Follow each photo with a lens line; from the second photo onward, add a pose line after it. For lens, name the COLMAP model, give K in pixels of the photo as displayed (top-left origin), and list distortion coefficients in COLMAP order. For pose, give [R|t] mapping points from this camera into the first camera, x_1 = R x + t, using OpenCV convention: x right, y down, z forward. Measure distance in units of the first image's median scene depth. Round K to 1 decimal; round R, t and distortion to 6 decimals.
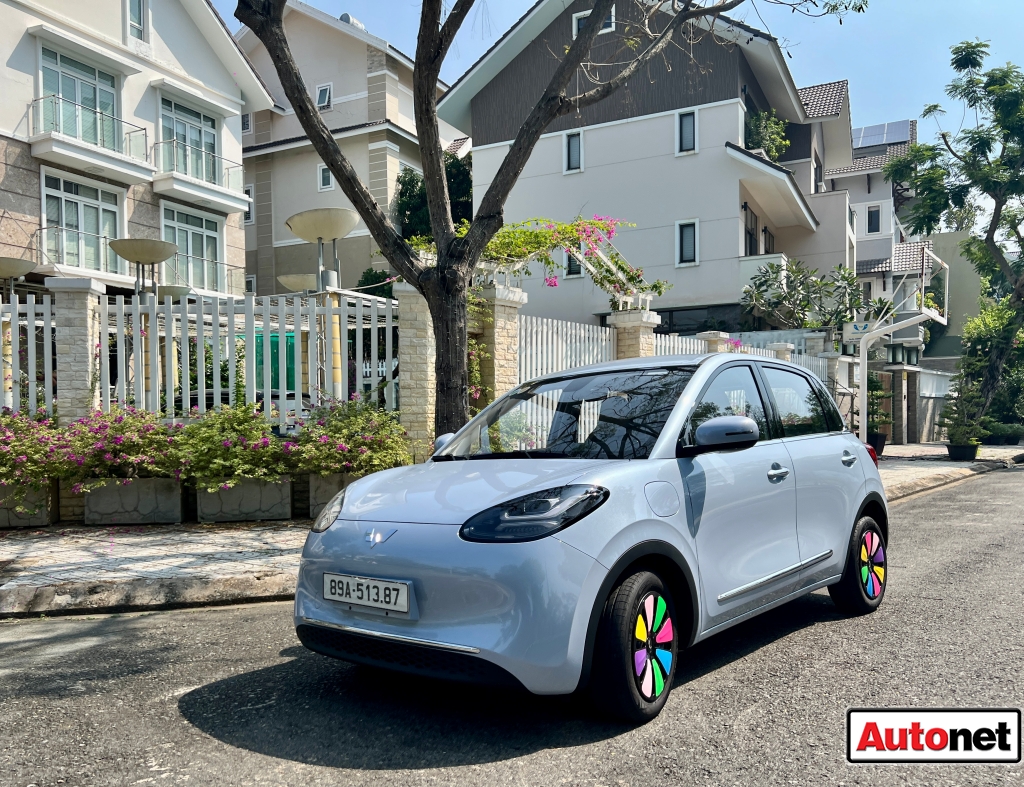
lens RADIAL K [[886.2, 0, 484.5], [0, 886.2, 433.1], [0, 0, 1]] dist [0.009162, -0.002510]
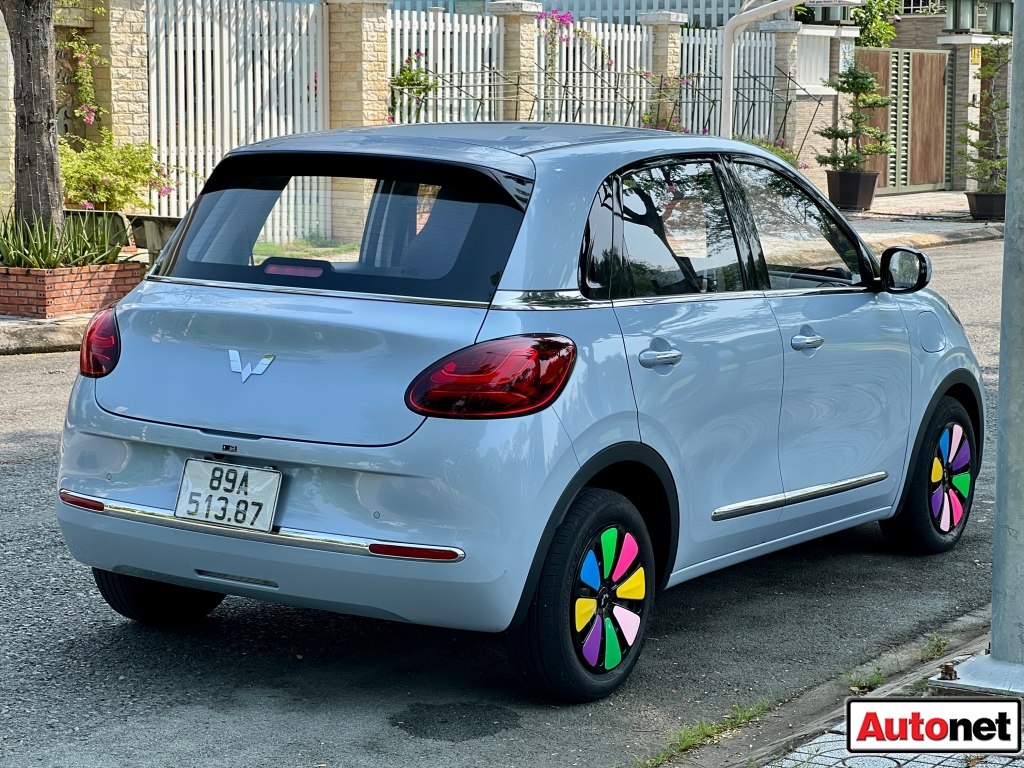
lens RADIAL K [[2341.1, 0, 512.0], [0, 2341.1, 384.0], [0, 0, 1]] dist [0.245431, 0.377555]
pose [[0.992528, -0.003538, 0.121970, 0.085691], [-0.008557, 0.995100, 0.098502, -0.019708], [-0.121721, -0.098810, 0.987634, -0.807933]]
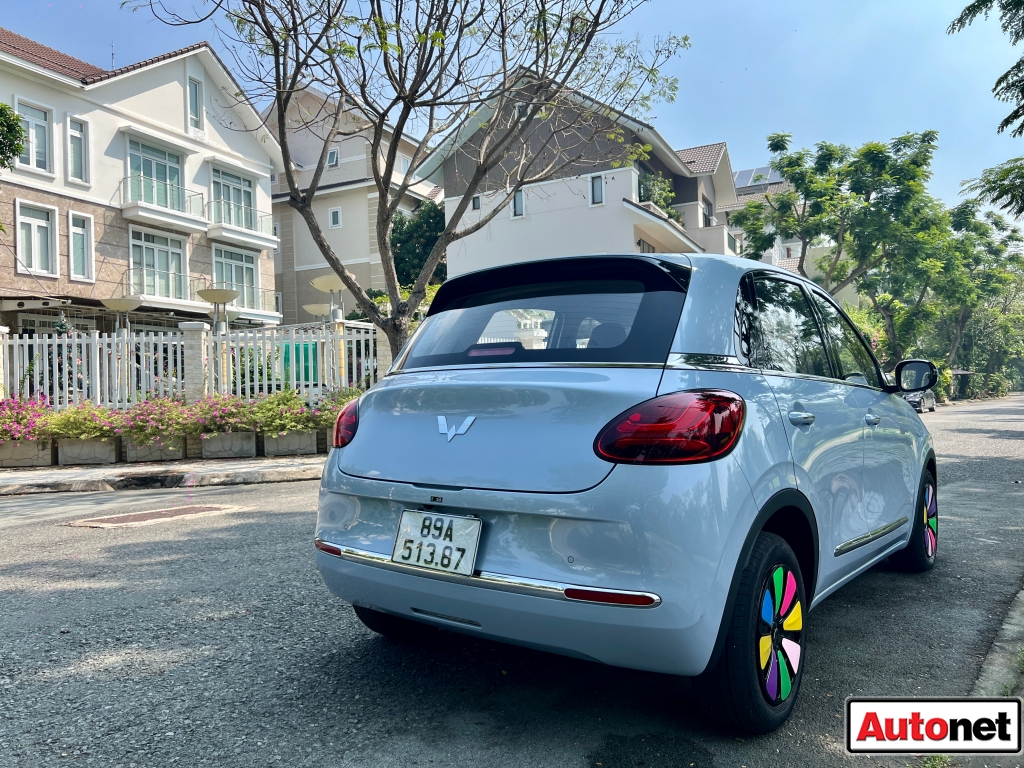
lens RADIAL K [[803.0, 0, 512.0], [0, 803.0, 384.0], [0, 0, 1]] dist [0.055279, -0.077958]
pose [[0.999205, -0.018732, 0.035193, 0.098129], [0.020088, 0.999054, -0.038581, 0.021295], [-0.034437, 0.039257, 0.998636, -0.520327]]
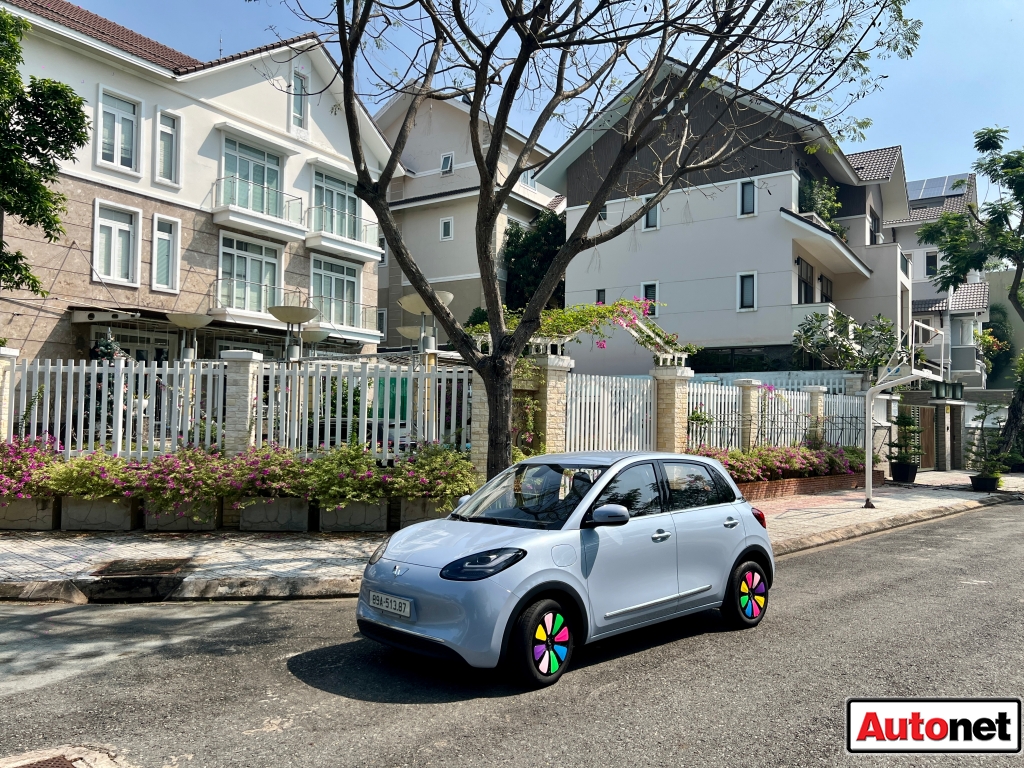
lens RADIAL K [[803.0, 0, 512.0], [0, 803.0, 384.0], [0, 0, 1]] dist [0.055279, -0.077958]
pose [[0.994426, 0.022722, -0.102958, 0.072927], [-0.028883, 0.997855, -0.058743, -0.047192], [0.101403, 0.061389, 0.992950, -0.167539]]
